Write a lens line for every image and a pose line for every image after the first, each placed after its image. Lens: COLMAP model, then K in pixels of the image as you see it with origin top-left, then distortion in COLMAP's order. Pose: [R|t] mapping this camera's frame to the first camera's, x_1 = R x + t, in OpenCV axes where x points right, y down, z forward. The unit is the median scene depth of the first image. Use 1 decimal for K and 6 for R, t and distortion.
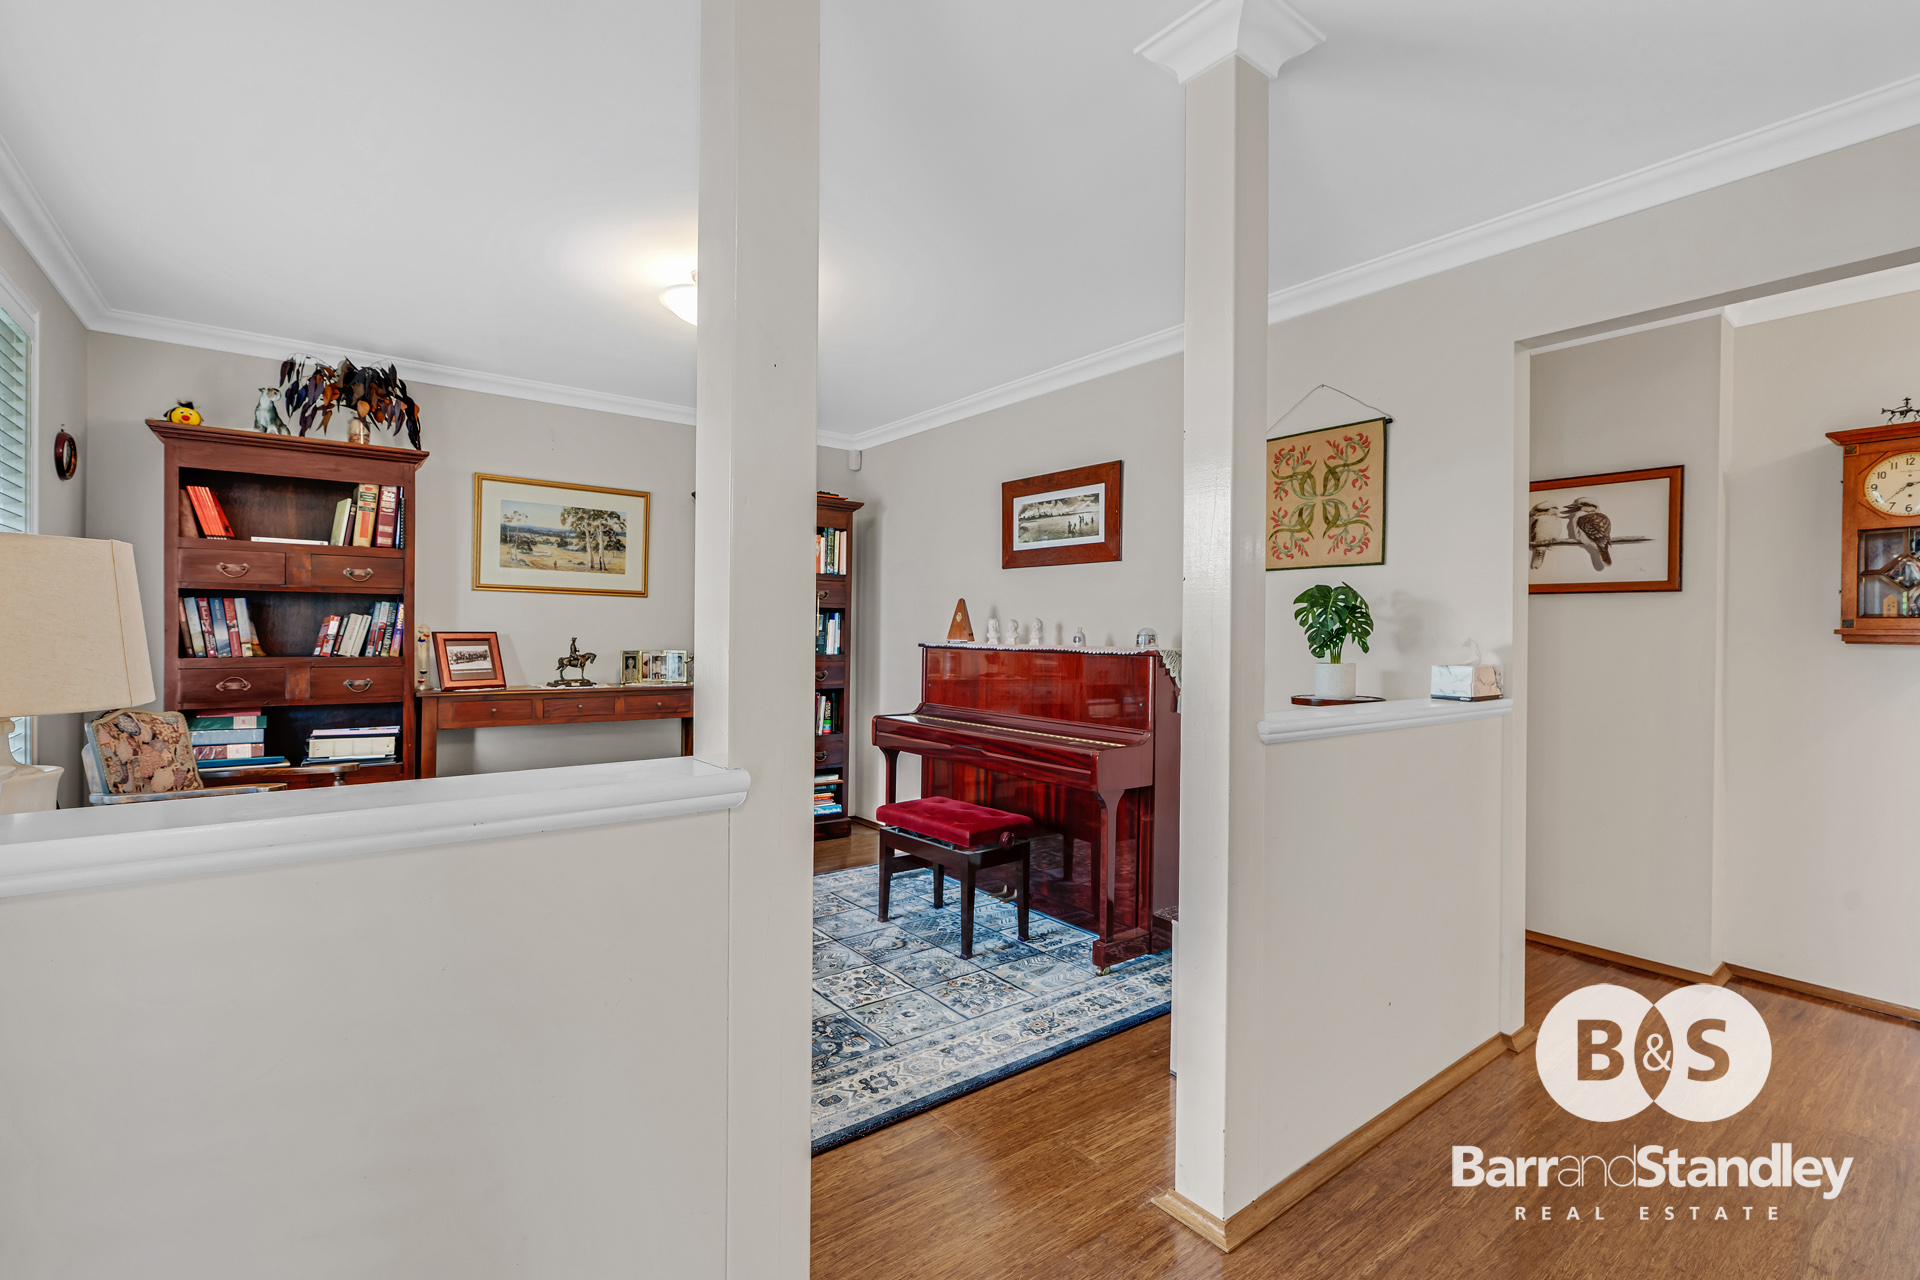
lens RADIAL K [[858.4, 0, 963.2], [0, 858.4, 639.8], [0, 0, 1]] dist [-0.004380, 0.001662]
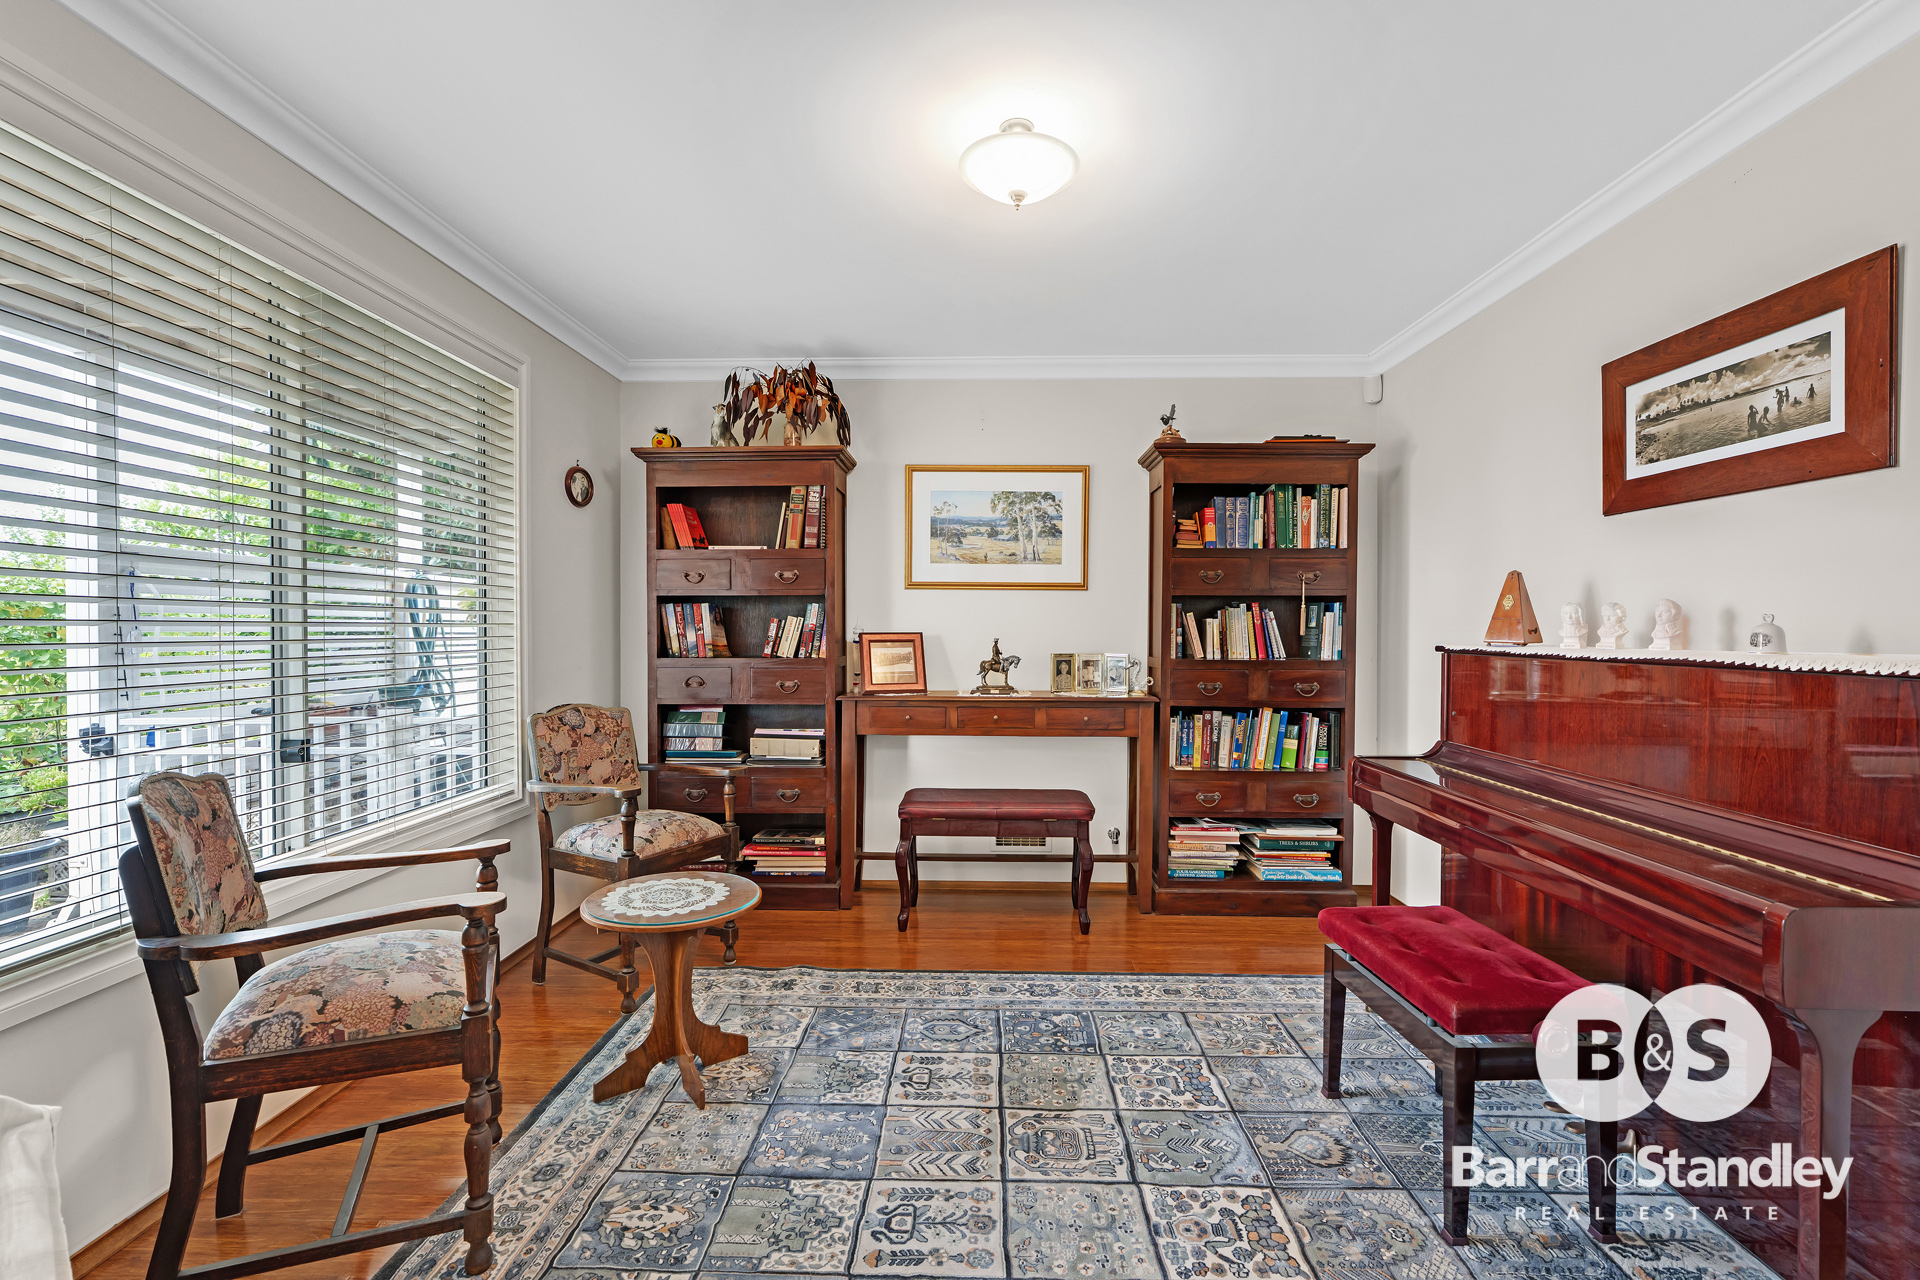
lens RADIAL K [[858.4, 0, 961.3], [0, 858.4, 640.0], [0, 0, 1]] dist [-0.004380, 0.001662]
pose [[0.774076, -0.001397, -0.633091, 0.080723], [0.001949, 0.999998, 0.000176, -0.001096], [0.633090, -0.001371, 0.774077, 0.308664]]
